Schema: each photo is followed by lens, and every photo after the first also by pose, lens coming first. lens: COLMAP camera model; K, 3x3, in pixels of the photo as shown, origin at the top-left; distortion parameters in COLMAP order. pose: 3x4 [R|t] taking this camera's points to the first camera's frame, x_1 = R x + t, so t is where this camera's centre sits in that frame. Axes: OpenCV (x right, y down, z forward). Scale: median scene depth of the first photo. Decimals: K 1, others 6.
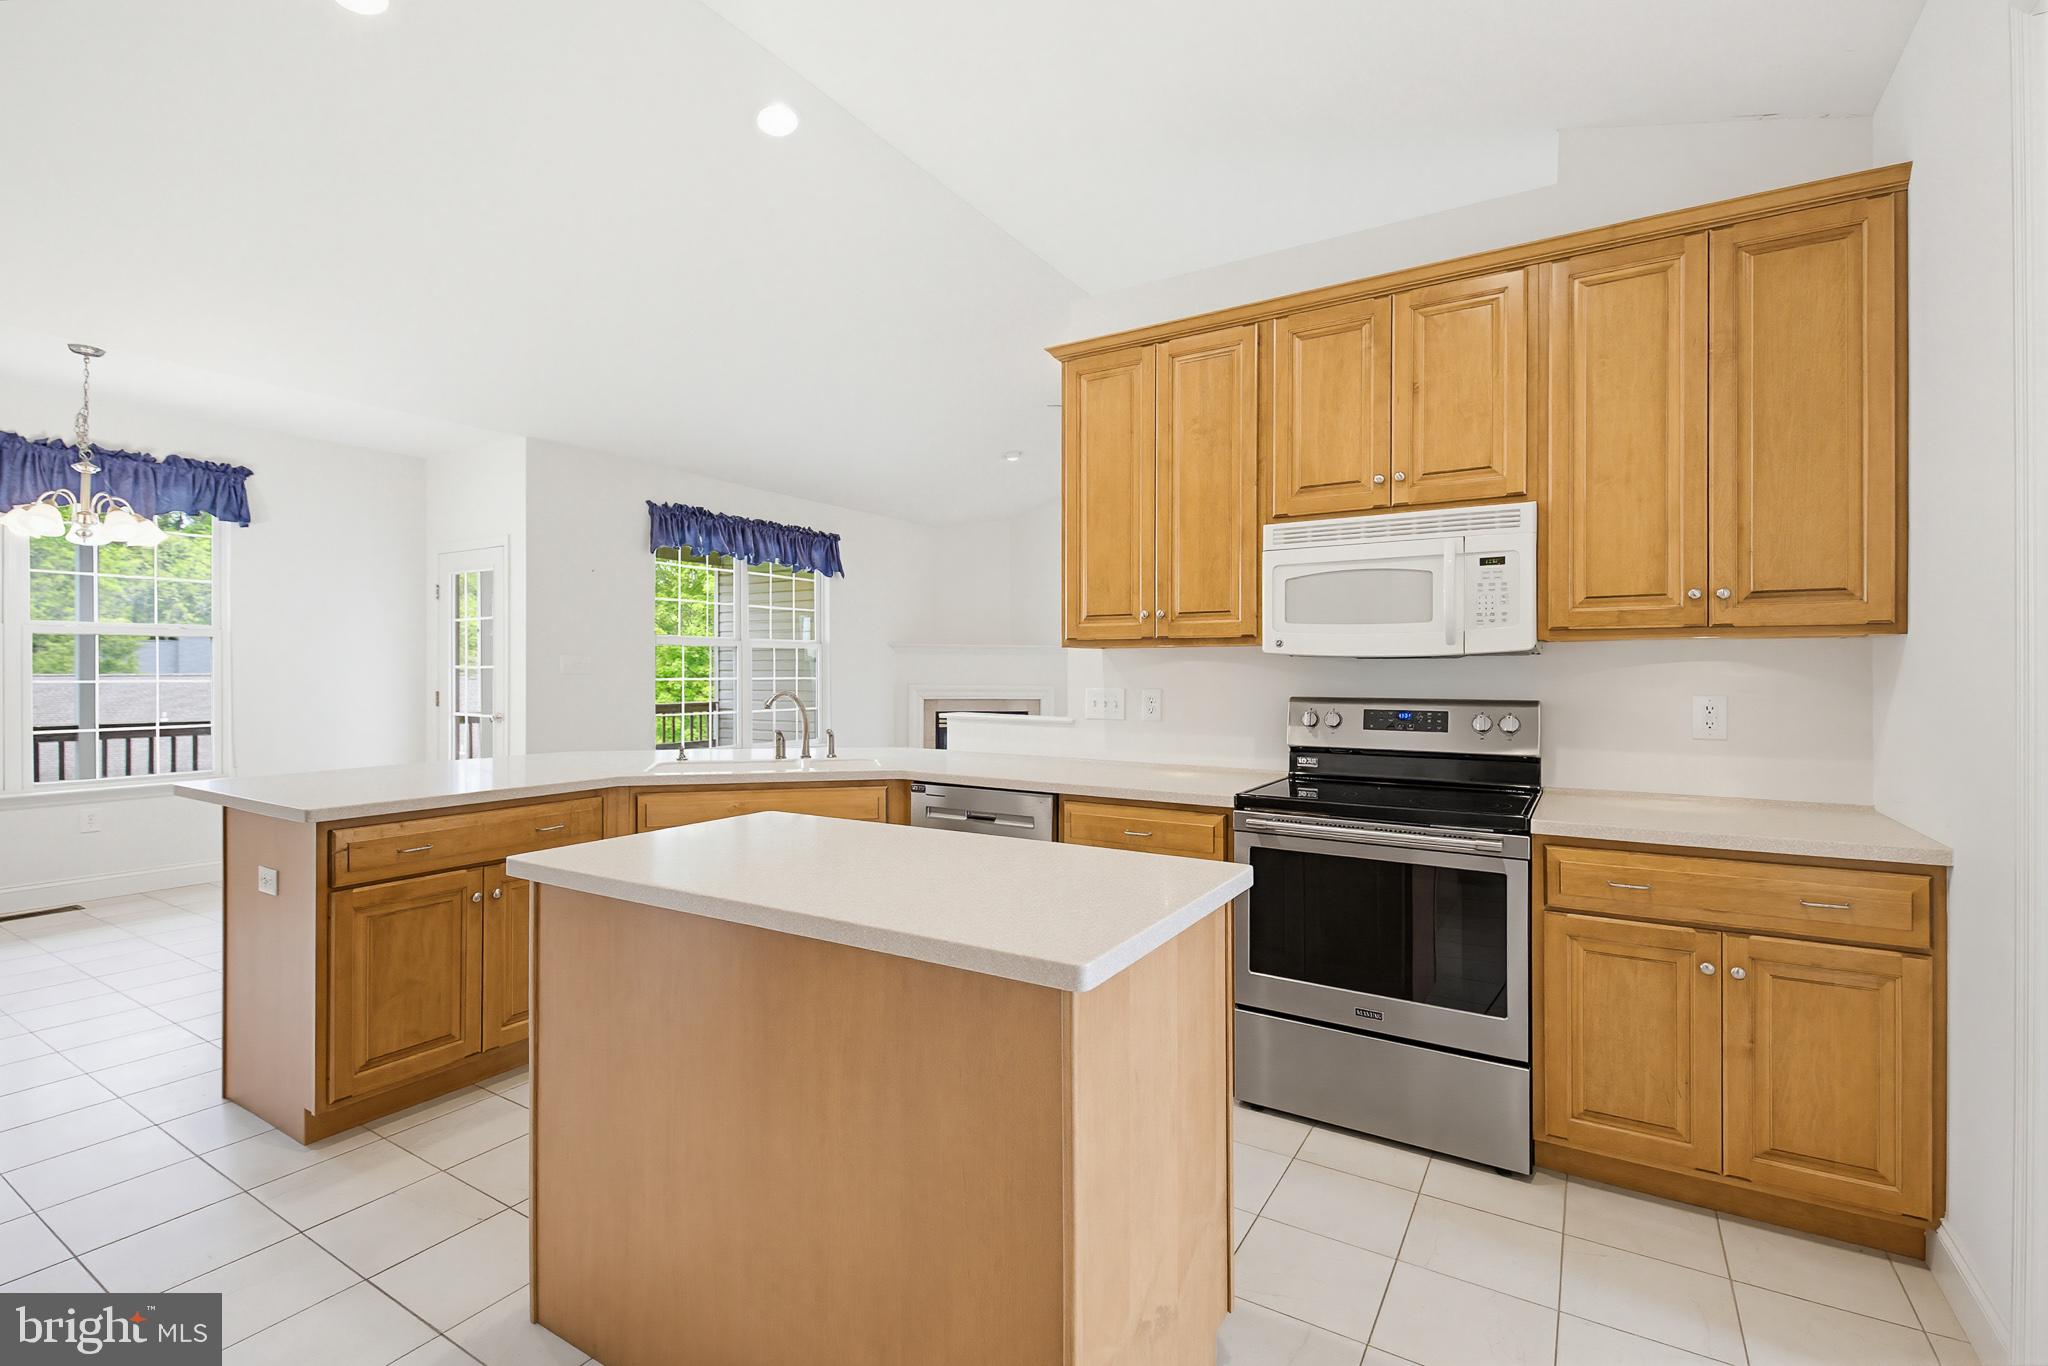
lens RADIAL K [[915.7, 0, 1048.2], [0, 915.7, 672.2], [0, 0, 1]] dist [0.013022, -0.006539]
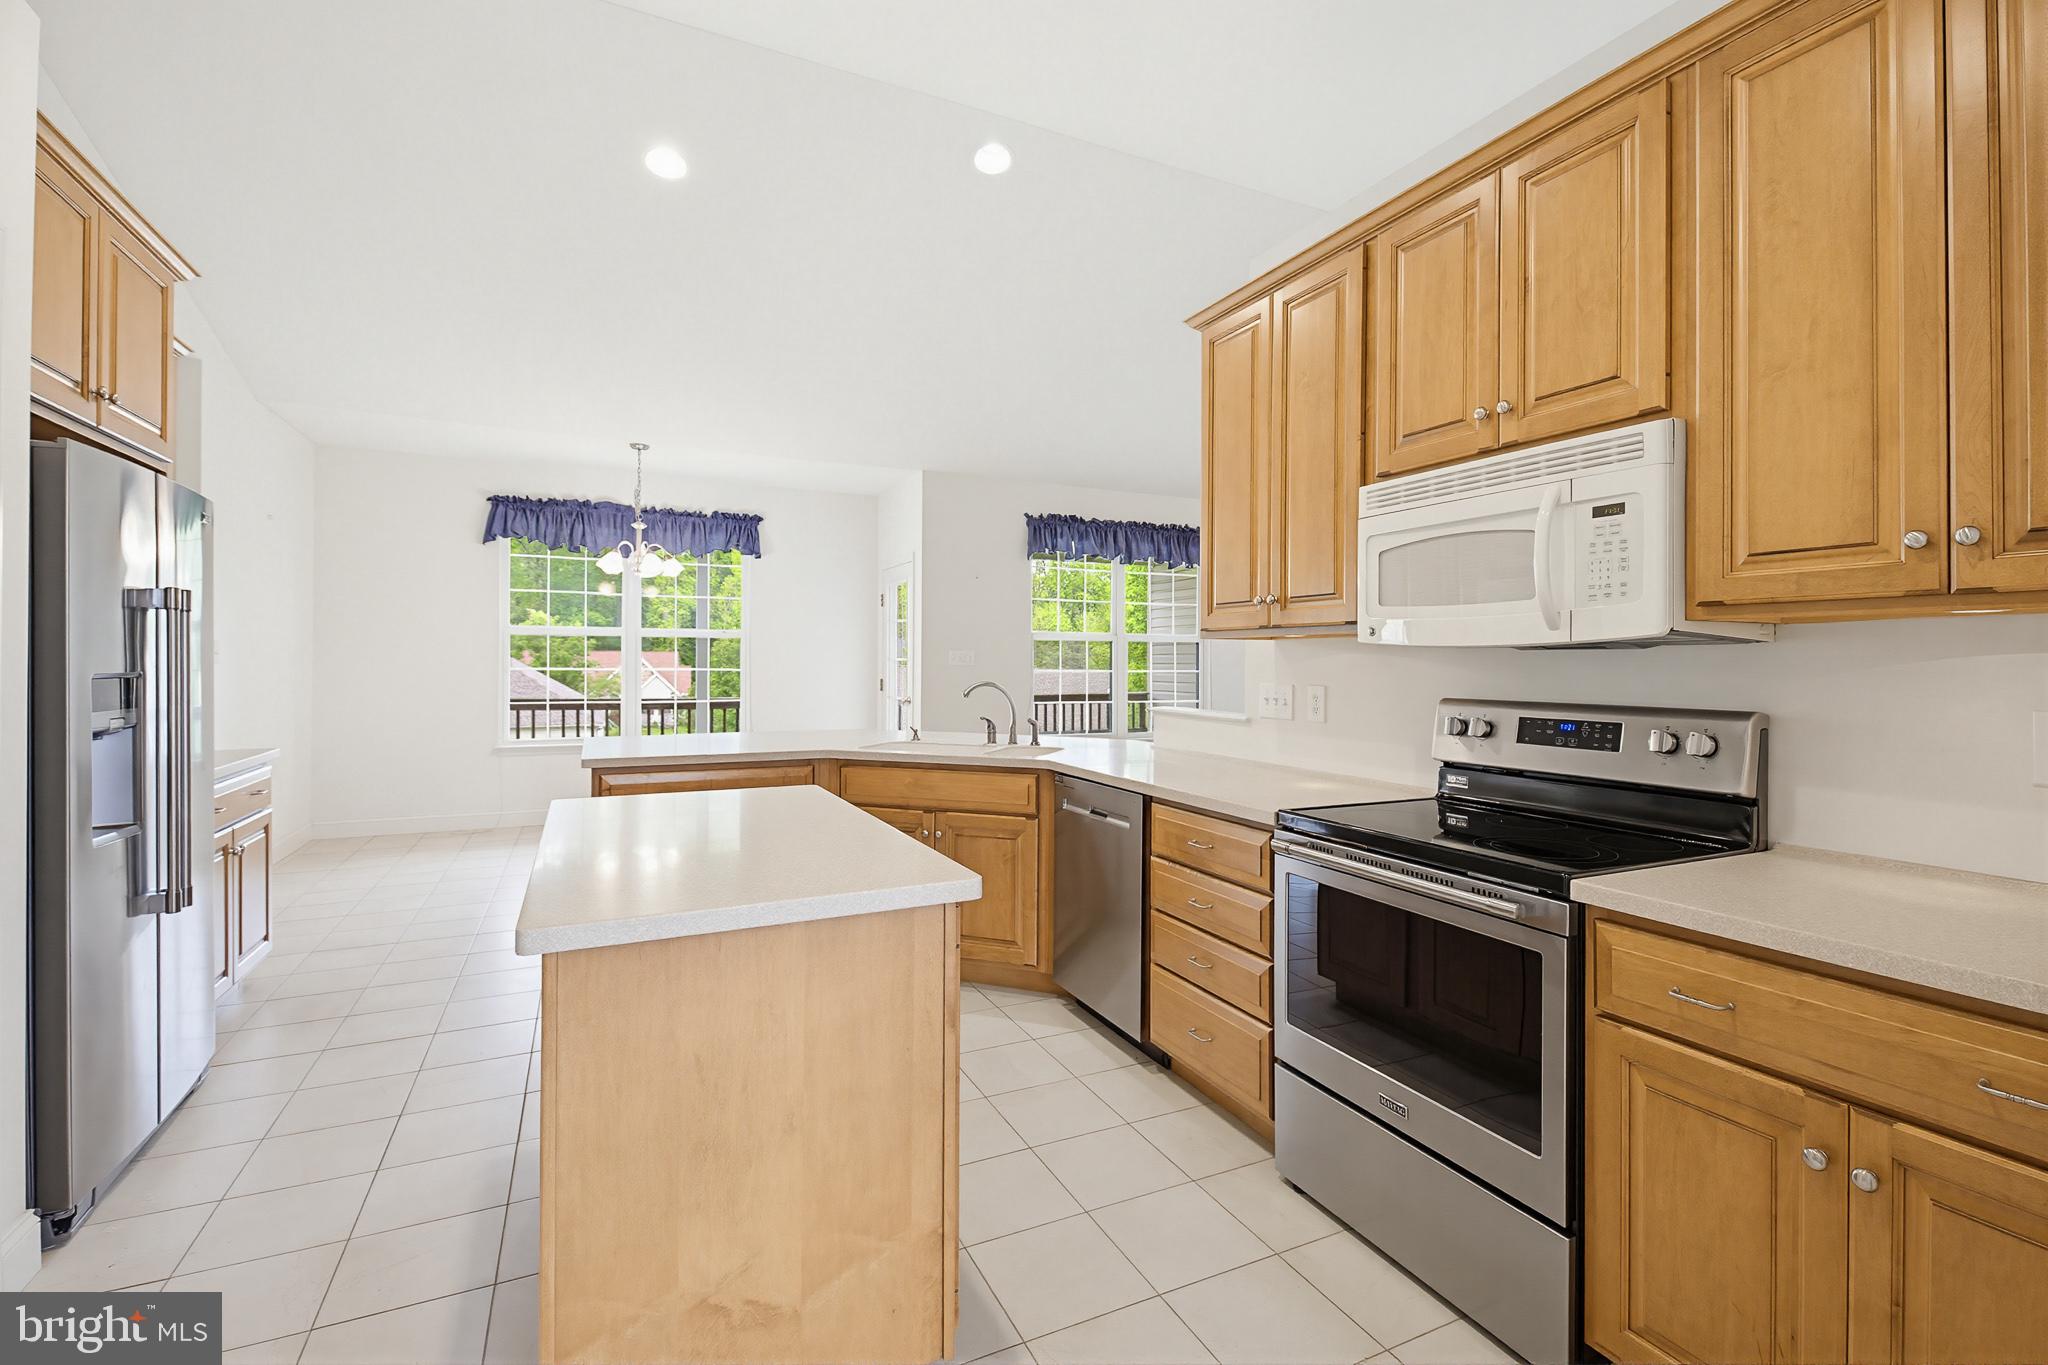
lens RADIAL K [[915.7, 0, 1075.5], [0, 915.7, 668.5], [0, 0, 1]] dist [0.013022, -0.006539]
pose [[0.842611, 0.007105, -0.538476, 0.457131], [-0.005959, 0.999975, 0.003870, -0.000004], [0.538490, -0.000052, 0.842632, 0.165083]]
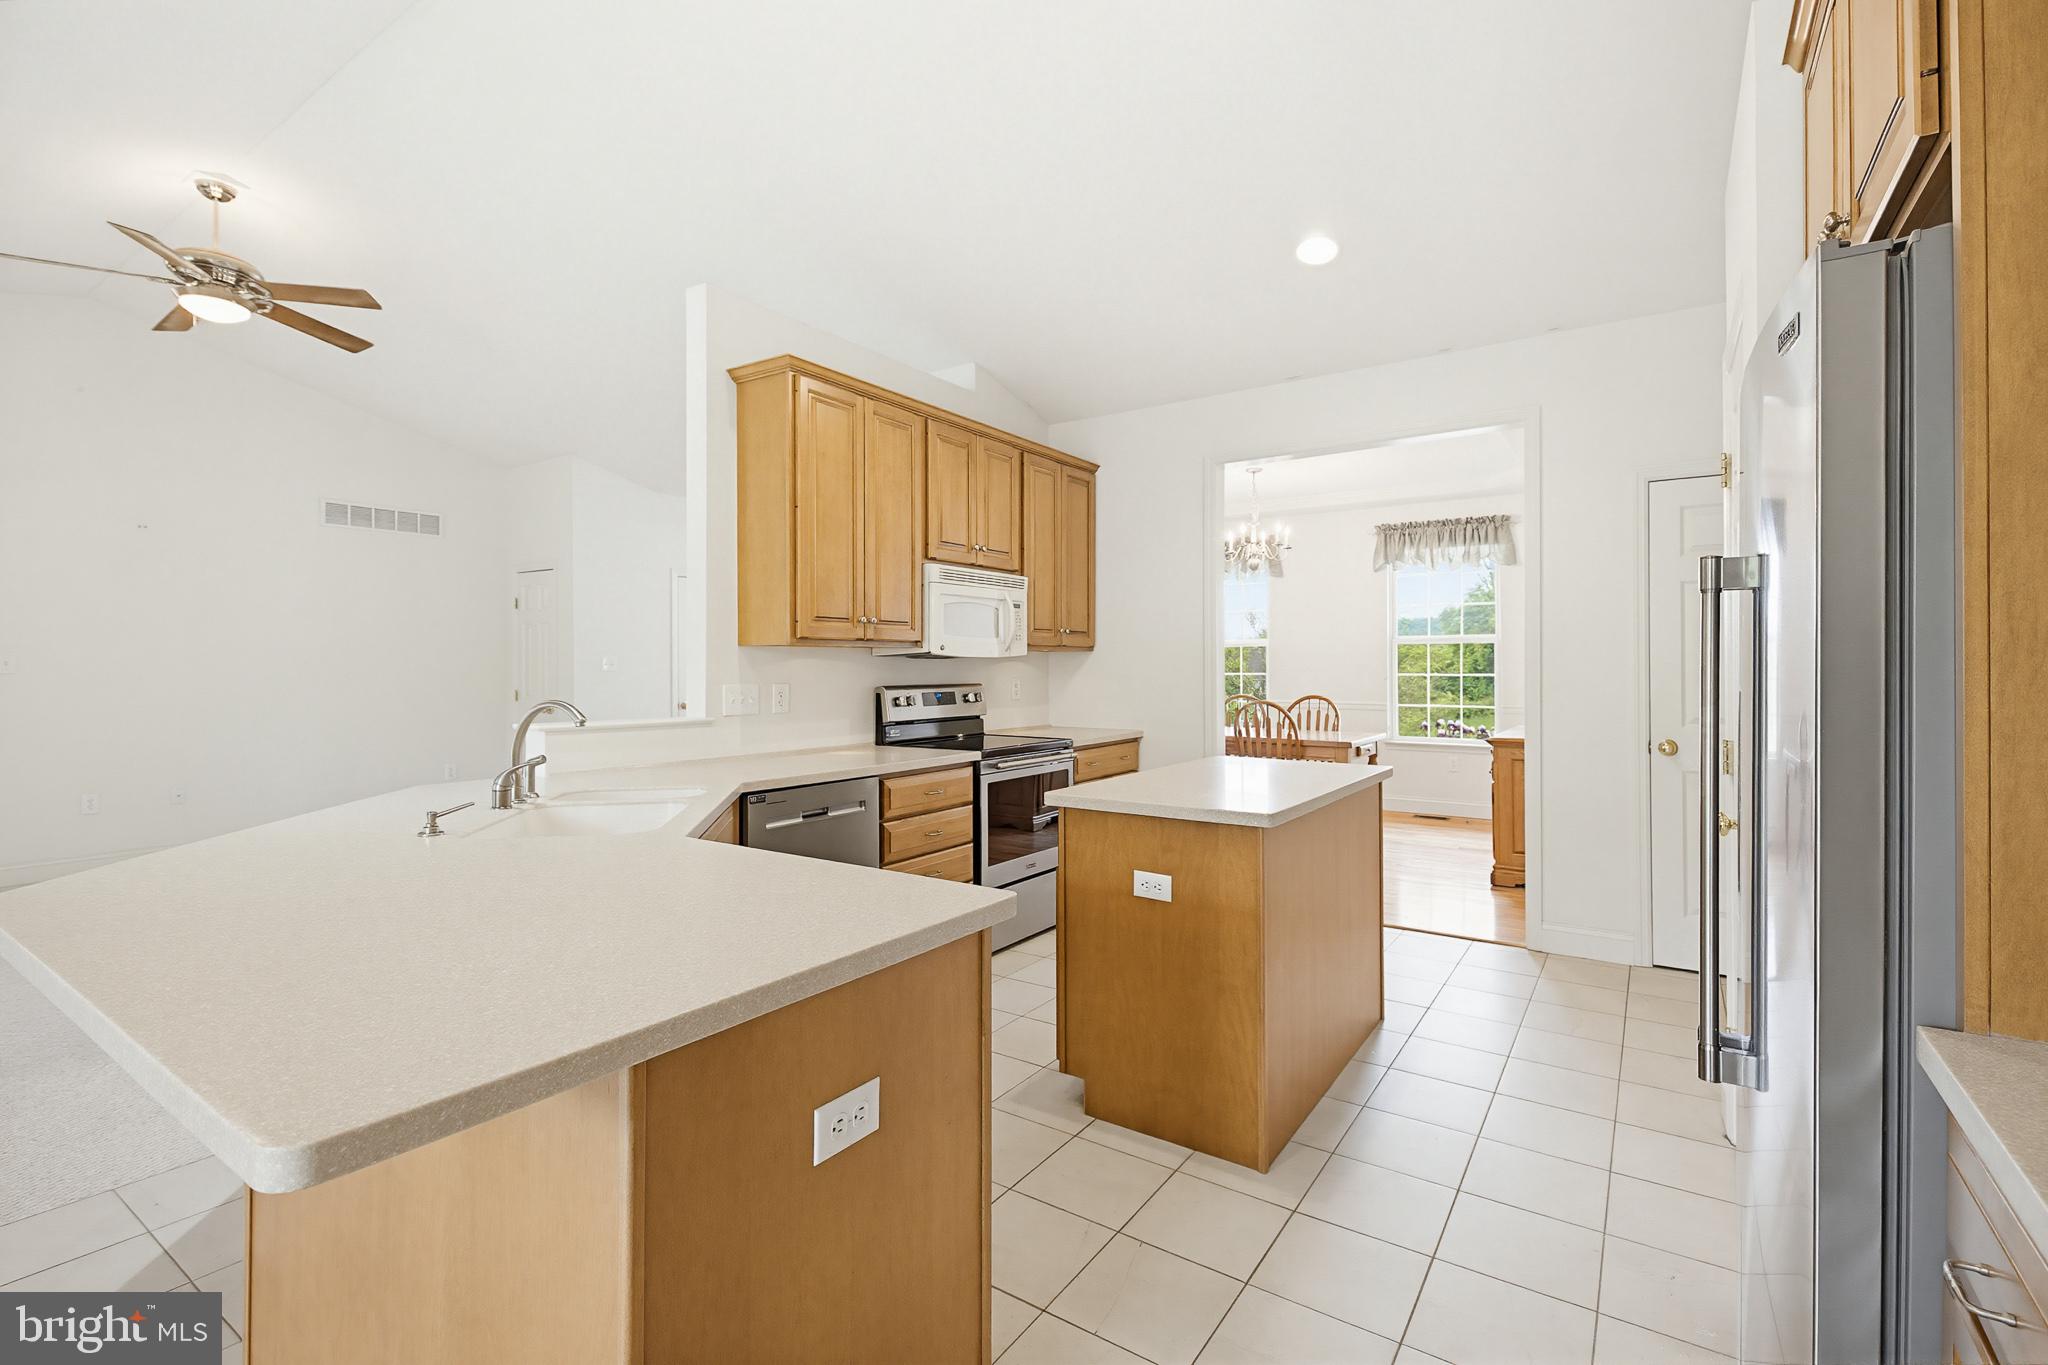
lens RADIAL K [[915.7, 0, 1077.7], [0, 915.7, 657.8], [0, 0, 1]] dist [0.013022, -0.006539]
pose [[0.034393, 0.007952, 0.999377, -1.153617], [0.002765, 0.999964, -0.008052, -0.003730], [-0.999405, 0.003040, 0.034370, 0.718836]]
